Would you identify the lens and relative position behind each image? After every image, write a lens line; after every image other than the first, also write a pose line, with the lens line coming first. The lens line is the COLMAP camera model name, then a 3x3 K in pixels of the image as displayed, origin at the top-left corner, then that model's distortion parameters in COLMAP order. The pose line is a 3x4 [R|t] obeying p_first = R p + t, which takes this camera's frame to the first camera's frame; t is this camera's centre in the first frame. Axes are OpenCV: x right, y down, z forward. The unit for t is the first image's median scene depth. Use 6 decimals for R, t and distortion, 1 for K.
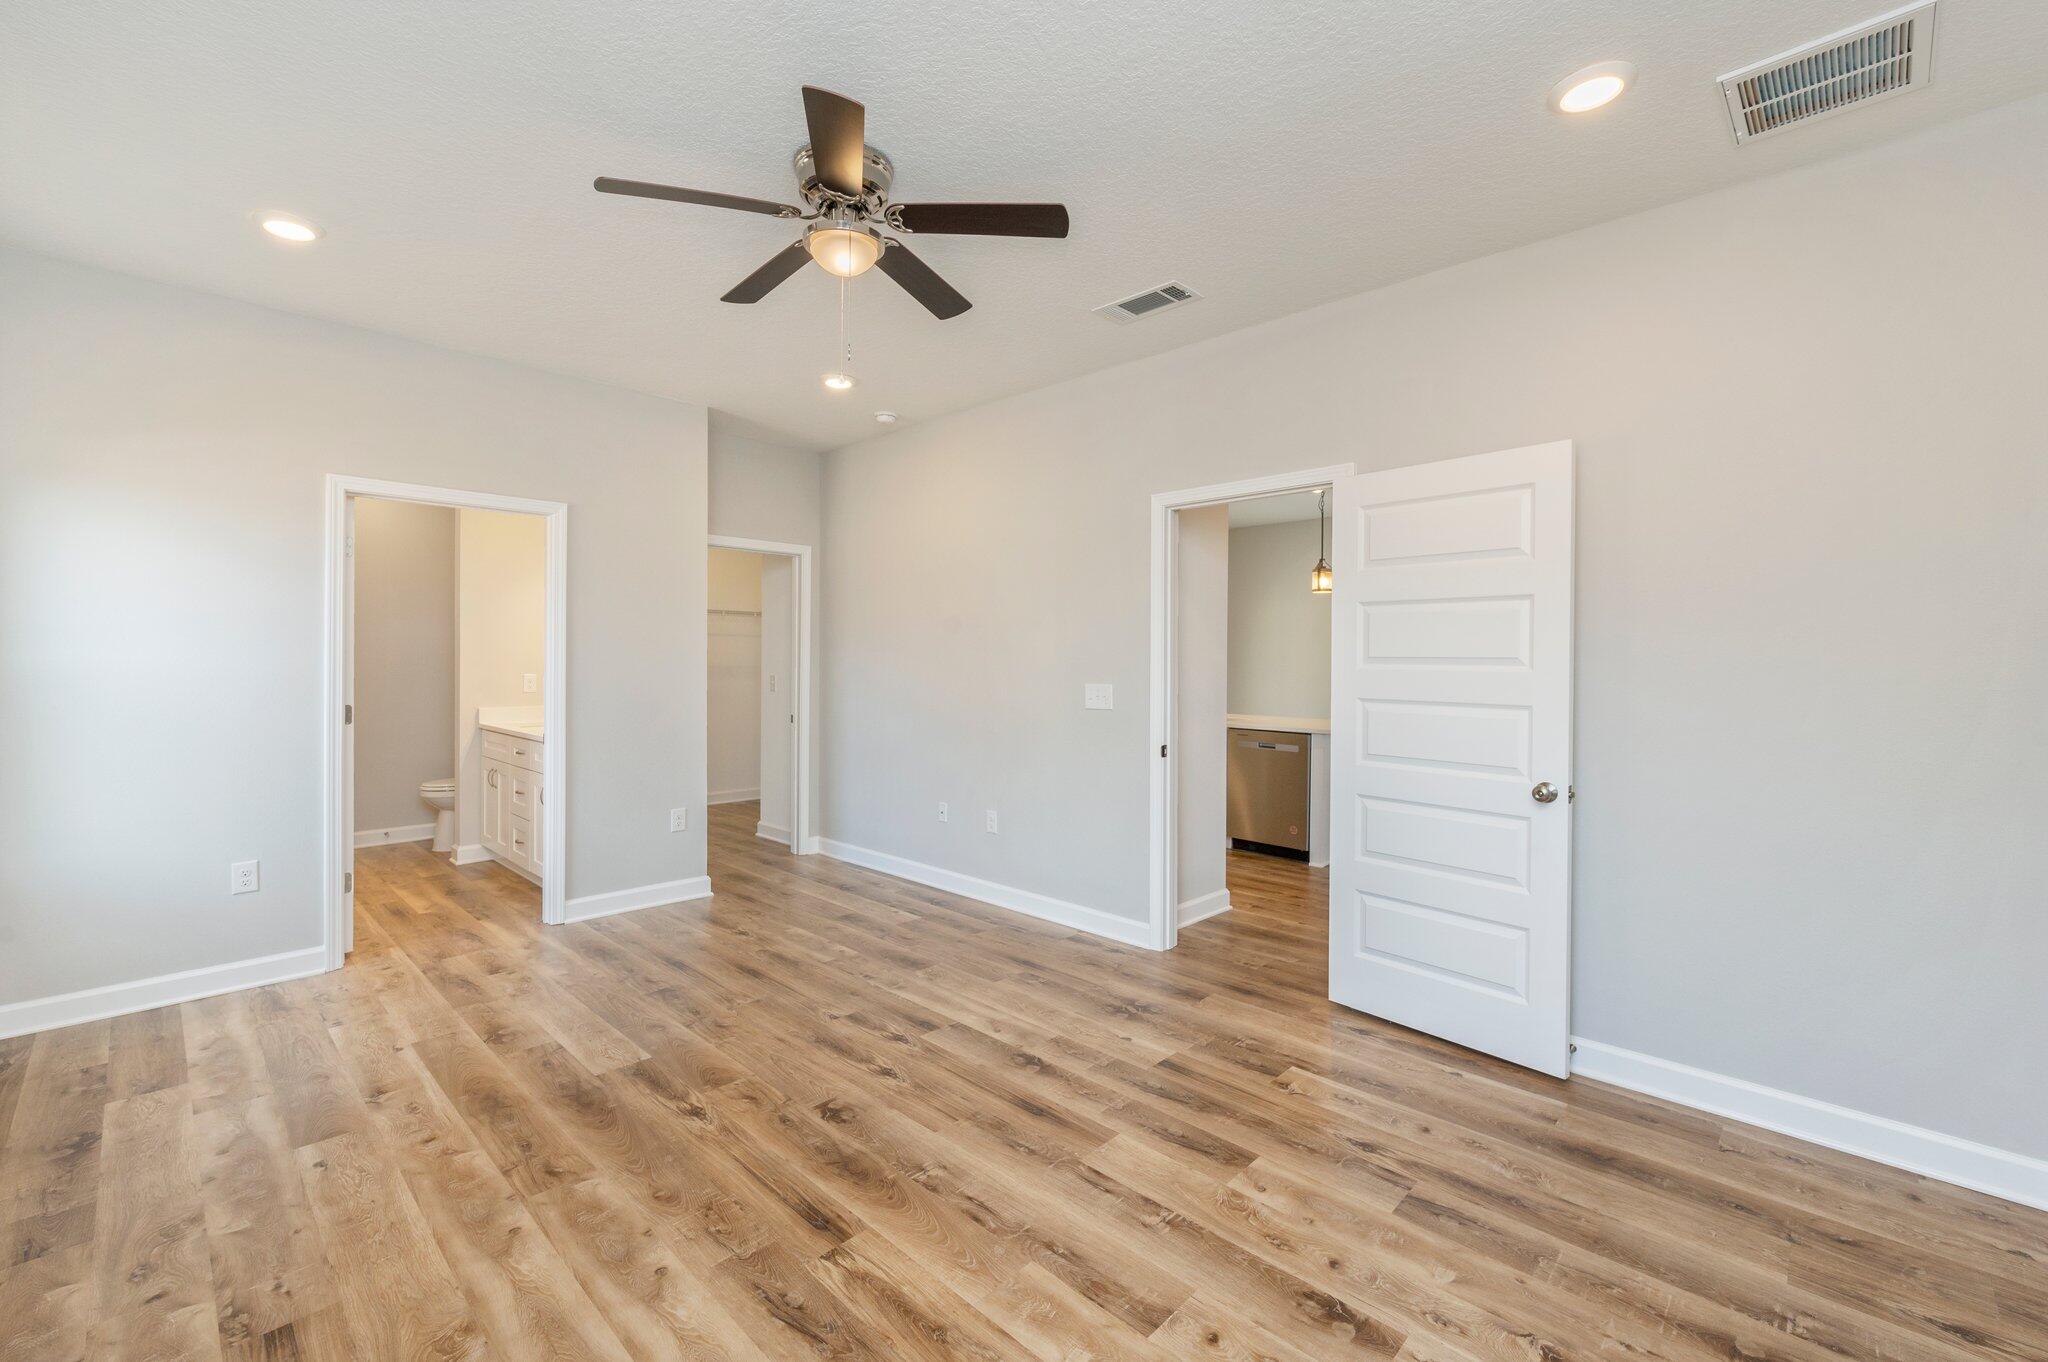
lens RADIAL K [[824.3, 0, 982.9], [0, 824.3, 668.9], [0, 0, 1]] dist [-0.002010, -0.000411]
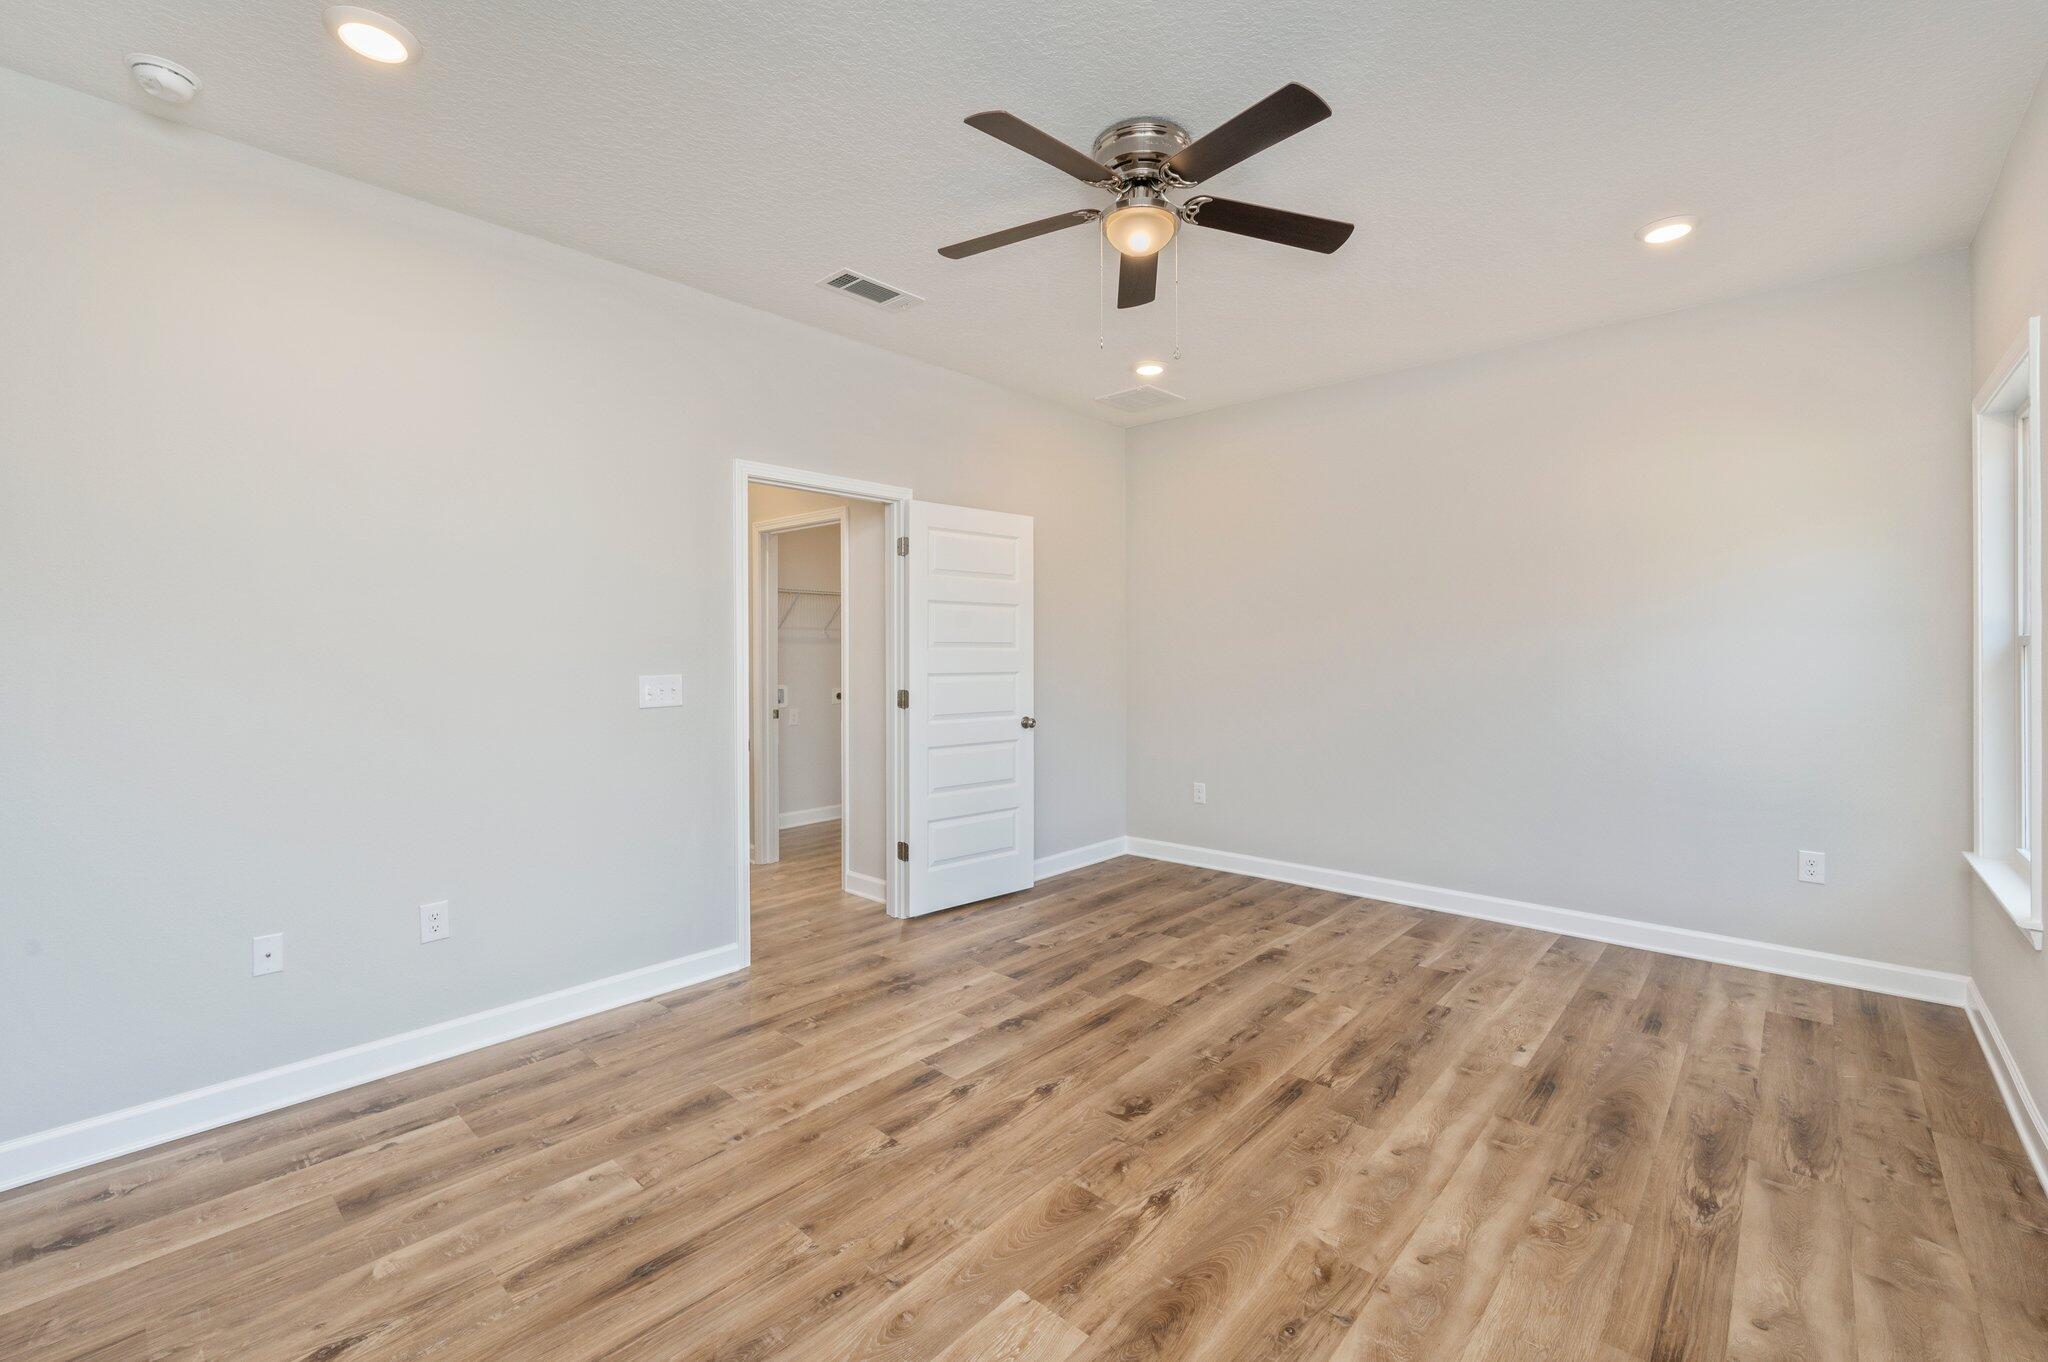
lens RADIAL K [[871.1, 0, 1025.0], [0, 871.1, 659.1], [0, 0, 1]] dist [-0.005780, -0.000596]
pose [[-0.039205, -0.015024, 0.999118, -1.133053], [0.014813, 0.999768, 0.015615, -0.007369], [-0.999121, 0.015413, -0.038973, 1.105477]]
